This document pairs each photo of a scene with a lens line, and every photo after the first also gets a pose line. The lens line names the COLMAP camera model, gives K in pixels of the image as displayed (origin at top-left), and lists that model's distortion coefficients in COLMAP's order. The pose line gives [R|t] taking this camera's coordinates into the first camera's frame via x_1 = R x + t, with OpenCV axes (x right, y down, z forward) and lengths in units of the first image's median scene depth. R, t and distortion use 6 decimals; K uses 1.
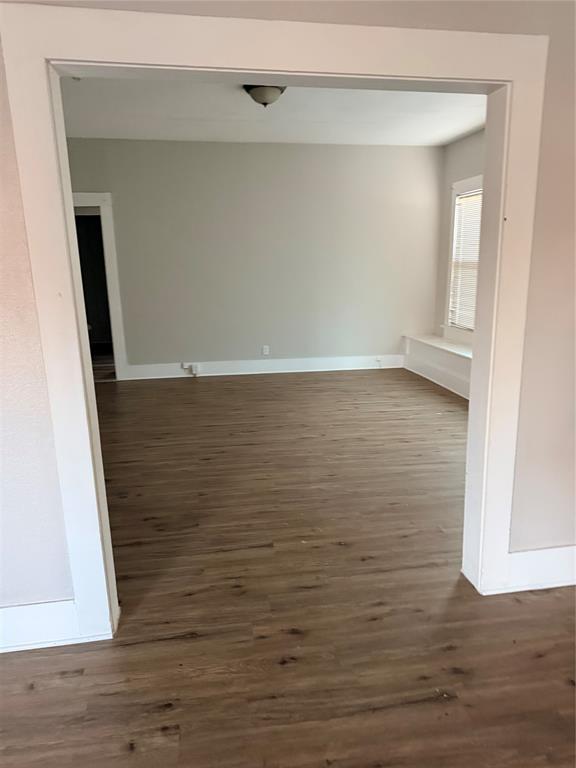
lens RADIAL K [[538.6, 0, 283.5], [0, 538.6, 388.4], [0, 0, 1]] dist [0.051682, -0.068824]
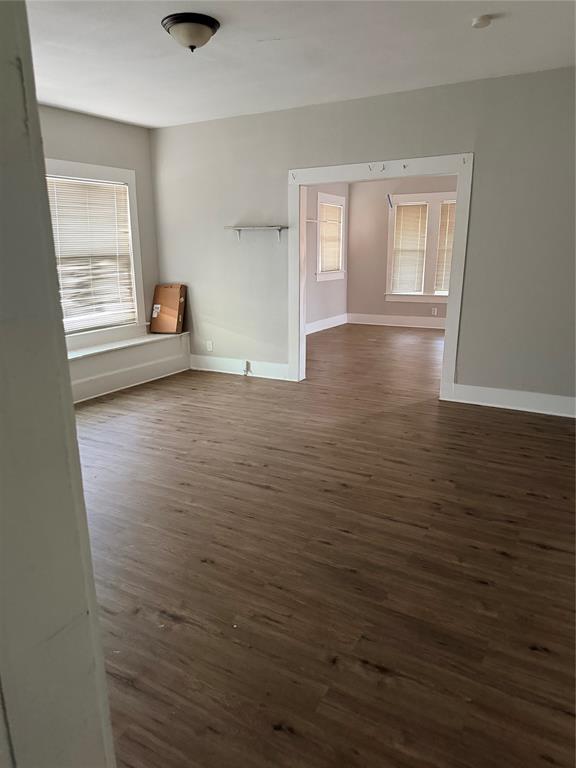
lens RADIAL K [[538.6, 0, 283.5], [0, 538.6, 388.4], [0, 0, 1]] dist [0.051682, -0.068824]
pose [[-0.779742, -0.143932, 0.609332, -0.655239], [0.162285, 0.893494, 0.418726, -0.392566], [-0.604703, 0.425384, -0.673337, 1.615149]]
